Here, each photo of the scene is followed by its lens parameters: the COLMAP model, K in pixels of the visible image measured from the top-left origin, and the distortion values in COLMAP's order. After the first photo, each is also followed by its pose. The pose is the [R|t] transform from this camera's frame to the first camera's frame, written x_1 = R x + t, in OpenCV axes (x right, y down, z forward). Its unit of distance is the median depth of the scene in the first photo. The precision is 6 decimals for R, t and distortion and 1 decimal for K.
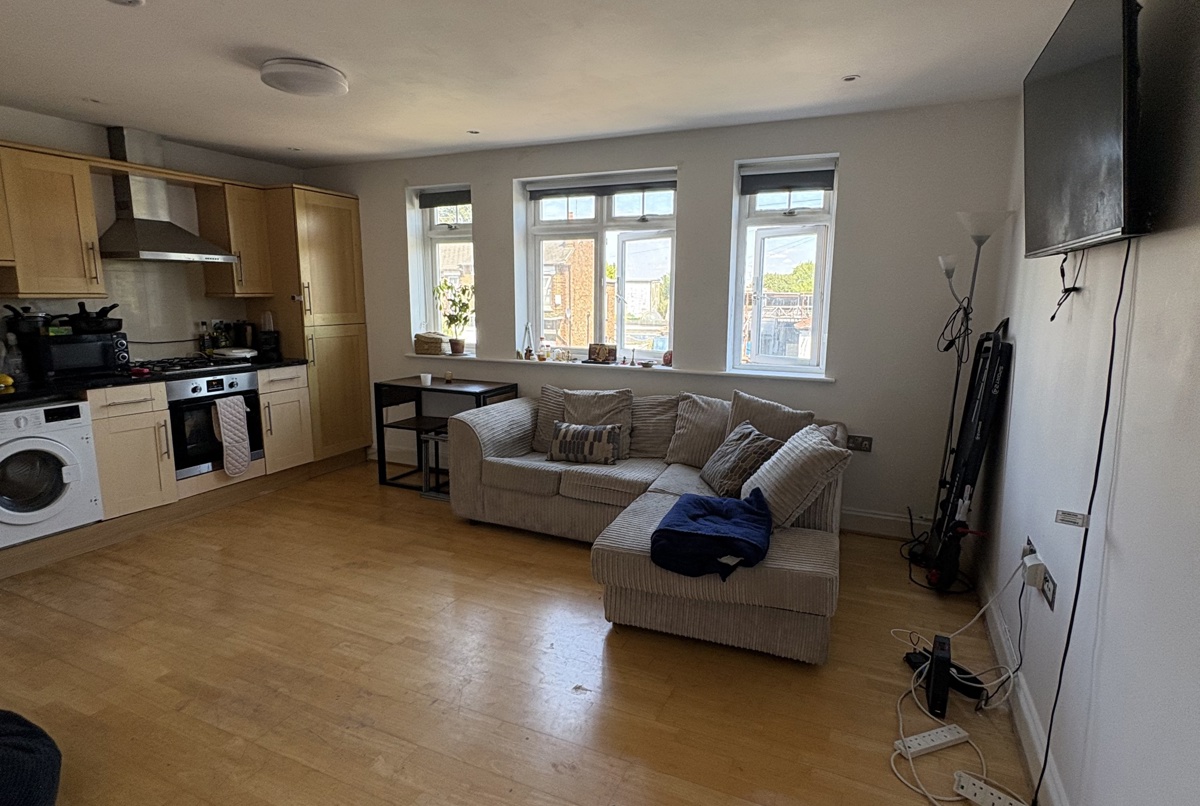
lens RADIAL K [[646.7, 0, 600.0], [0, 646.7, 403.0], [0, 0, 1]] dist [0.001704, 0.000893]
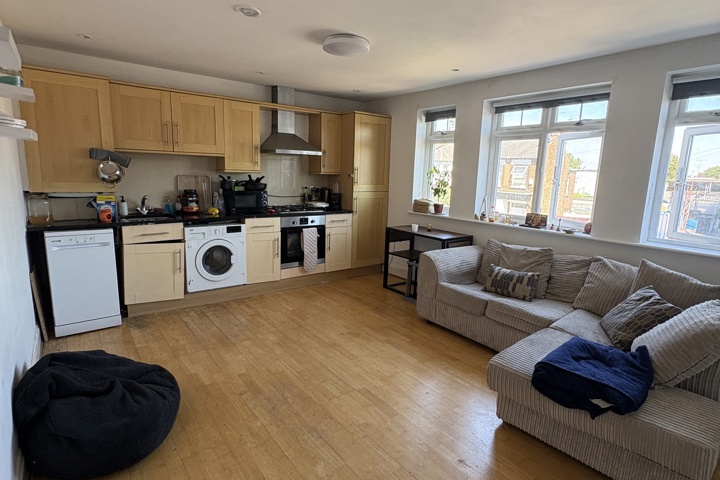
lens RADIAL K [[385.0, 0, 360.0], [0, 385.0, 240.0], [0, 0, 1]] dist [0.001576, 0.000828]
pose [[0.881009, 0.103060, -0.461738, 0.065402], [-0.104108, 0.994293, 0.023284, -0.016234], [0.461503, 0.027557, 0.886710, 0.096053]]
